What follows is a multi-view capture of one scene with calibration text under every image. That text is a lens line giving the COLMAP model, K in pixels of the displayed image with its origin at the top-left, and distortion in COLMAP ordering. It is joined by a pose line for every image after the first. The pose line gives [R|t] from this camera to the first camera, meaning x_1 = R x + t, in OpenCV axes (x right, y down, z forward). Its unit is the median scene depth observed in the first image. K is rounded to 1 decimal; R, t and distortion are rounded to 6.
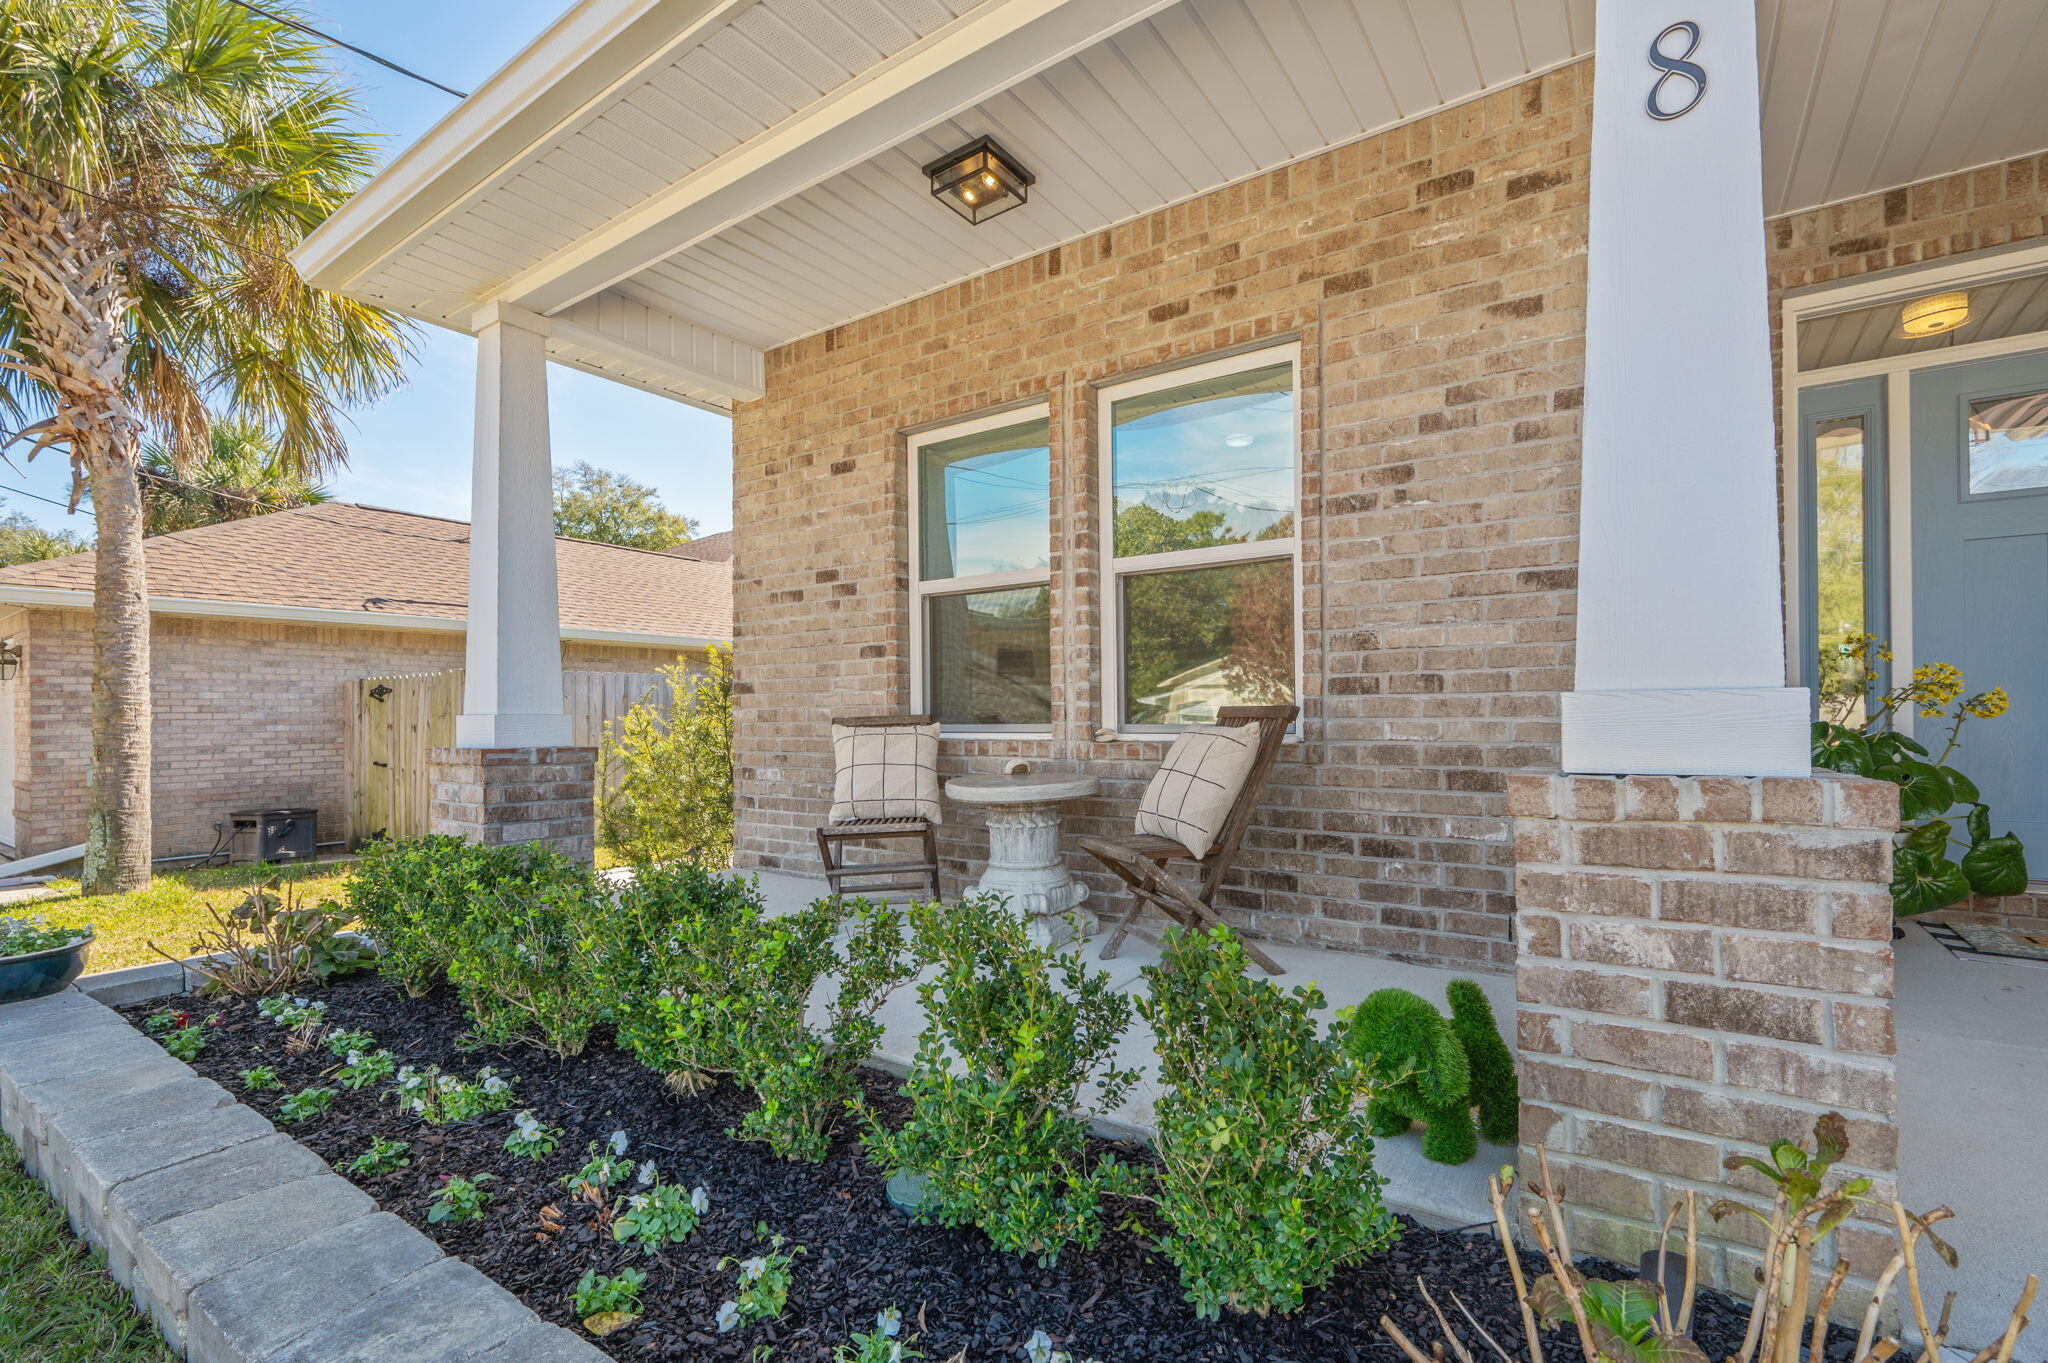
lens RADIAL K [[893.6, 0, 1020.0], [0, 893.6, 712.8], [0, 0, 1]] dist [-0.004866, 0.001107]
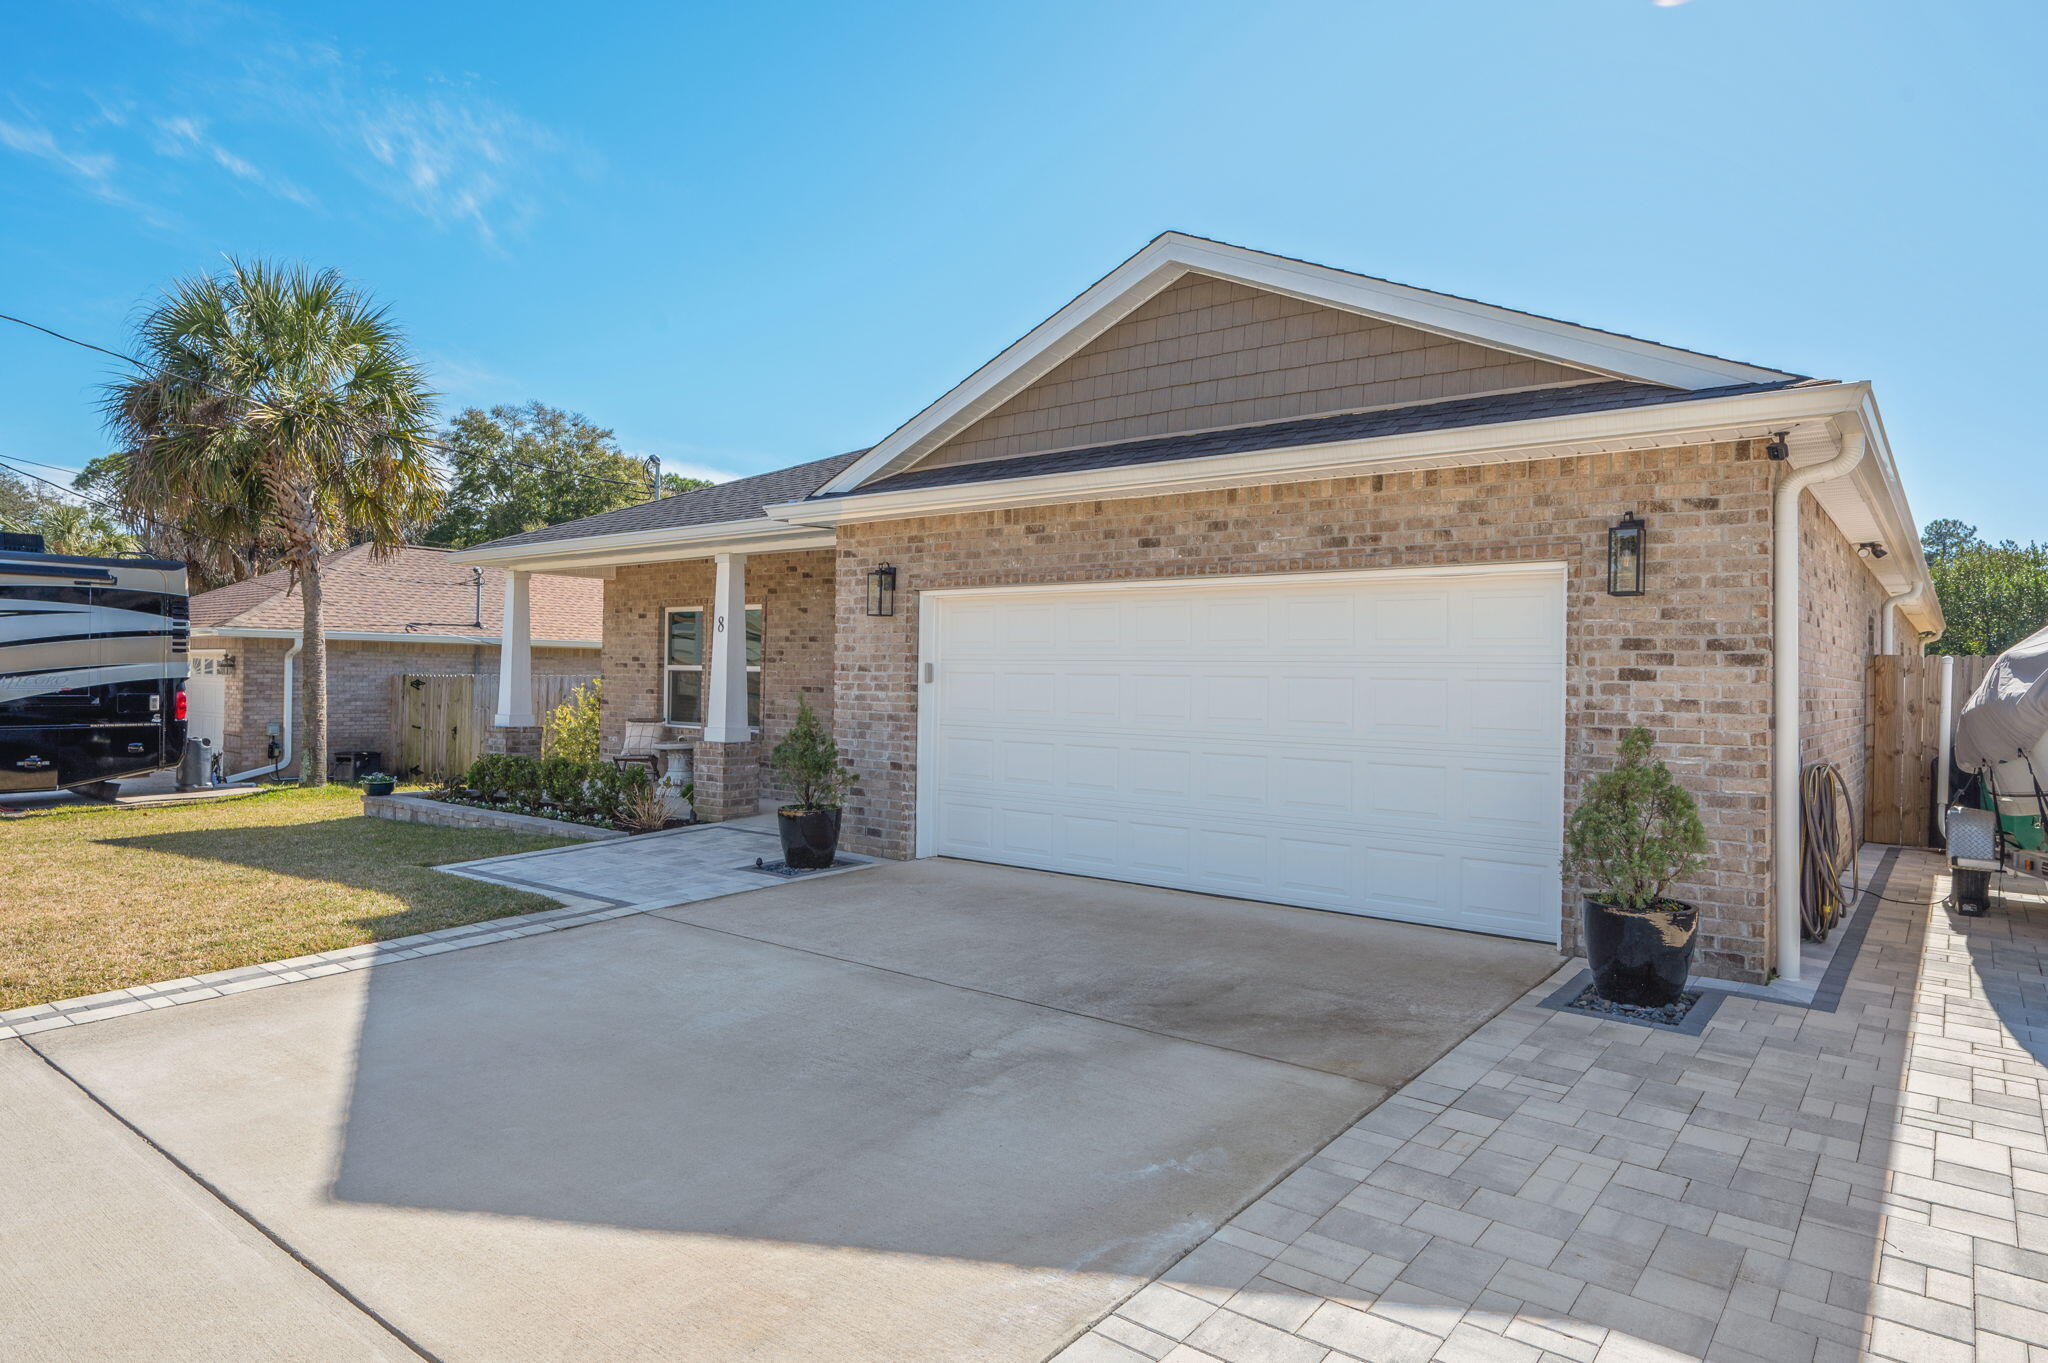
lens RADIAL K [[1204.6, 0, 1020.9], [0, 1204.6, 667.4], [0, 0, 1]] dist [-0.006818, -0.001449]
pose [[0.997574, 0.025398, -0.064808, 1.102109], [-0.025547, 0.999673, -0.001477, -0.158190], [0.064749, 0.003129, 0.997897, -2.334707]]
